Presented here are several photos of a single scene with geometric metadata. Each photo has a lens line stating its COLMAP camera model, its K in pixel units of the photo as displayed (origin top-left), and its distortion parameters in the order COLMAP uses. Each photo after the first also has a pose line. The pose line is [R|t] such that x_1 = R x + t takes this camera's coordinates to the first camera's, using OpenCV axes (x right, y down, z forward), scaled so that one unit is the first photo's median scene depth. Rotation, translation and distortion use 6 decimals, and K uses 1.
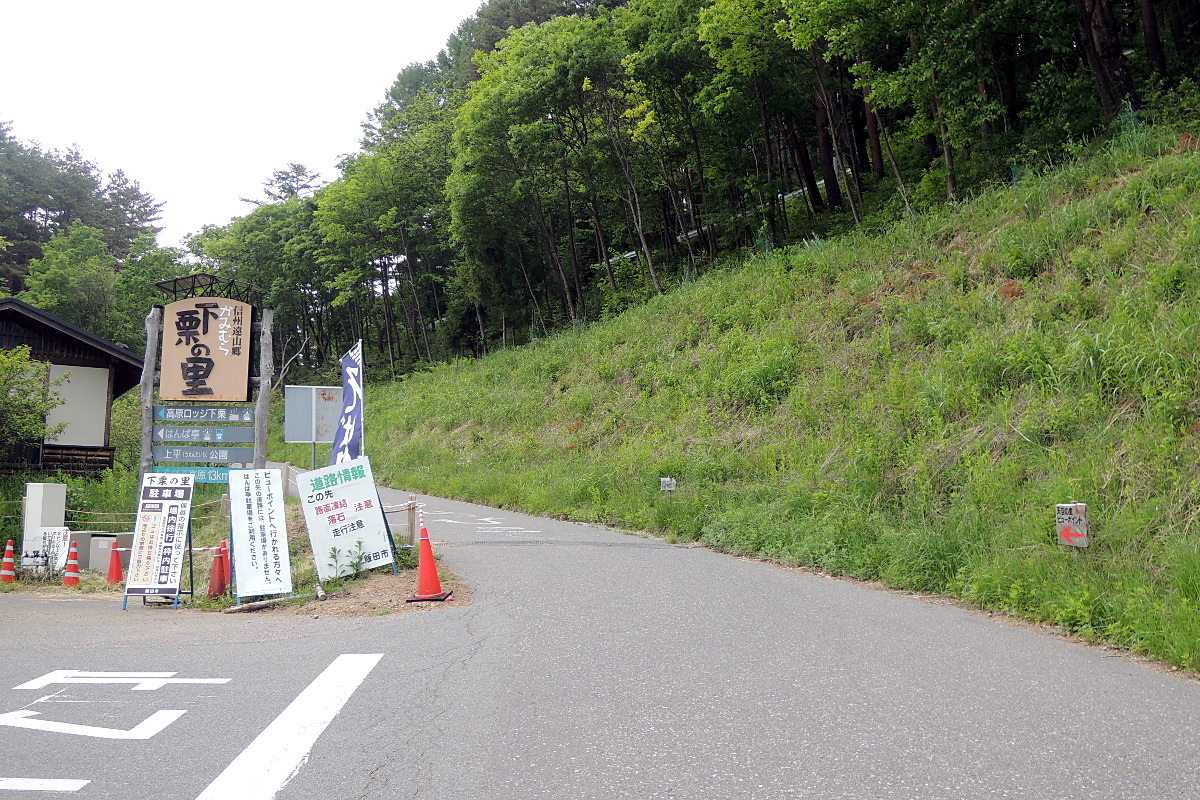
lens RADIAL K [[1074.1, 0, 599.8], [0, 1074.1, 396.5], [0, 0, 1]] dist [-0.041463, 0.003200]
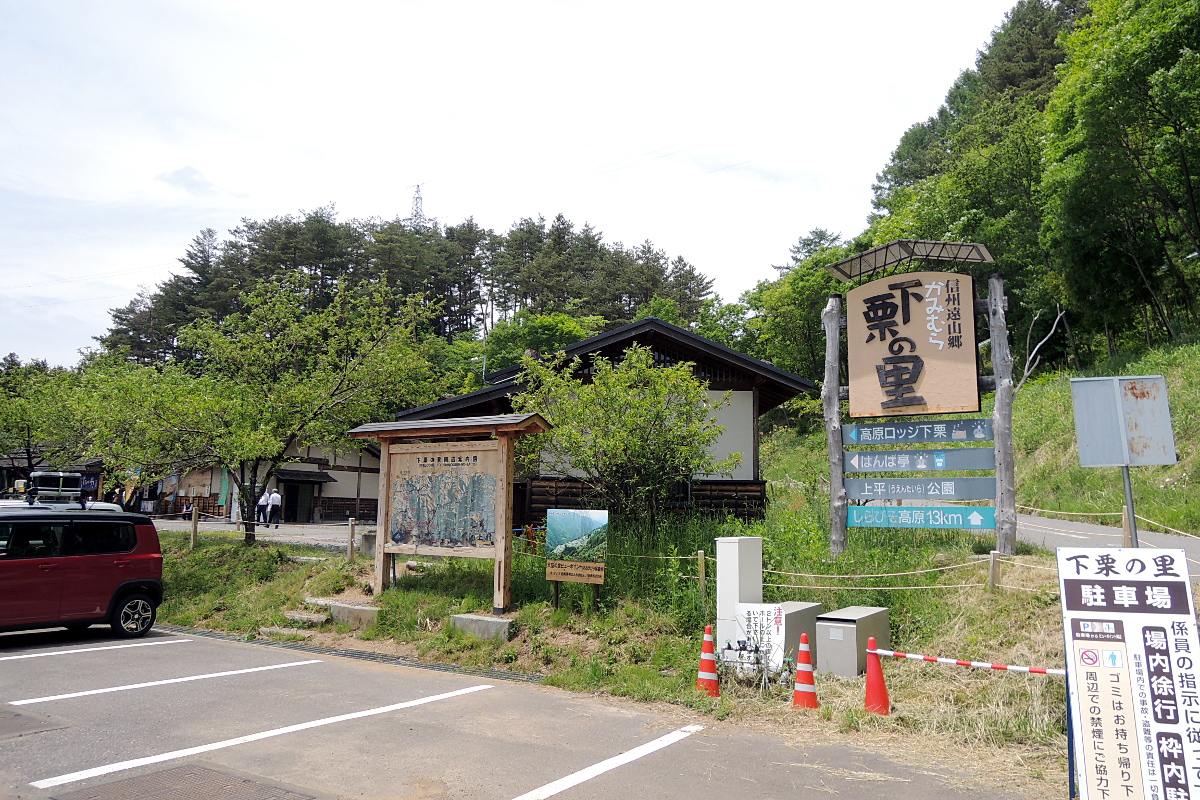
lens RADIAL K [[878.8, 0, 598.7], [0, 878.8, 397.5], [0, 0, 1]] dist [-0.015344, -0.008624]
pose [[0.867333, -0.074387, -0.492139, -0.261347], [0.056185, 0.997081, -0.051690, 0.011321], [0.494548, 0.017182, 0.868981, 0.375623]]
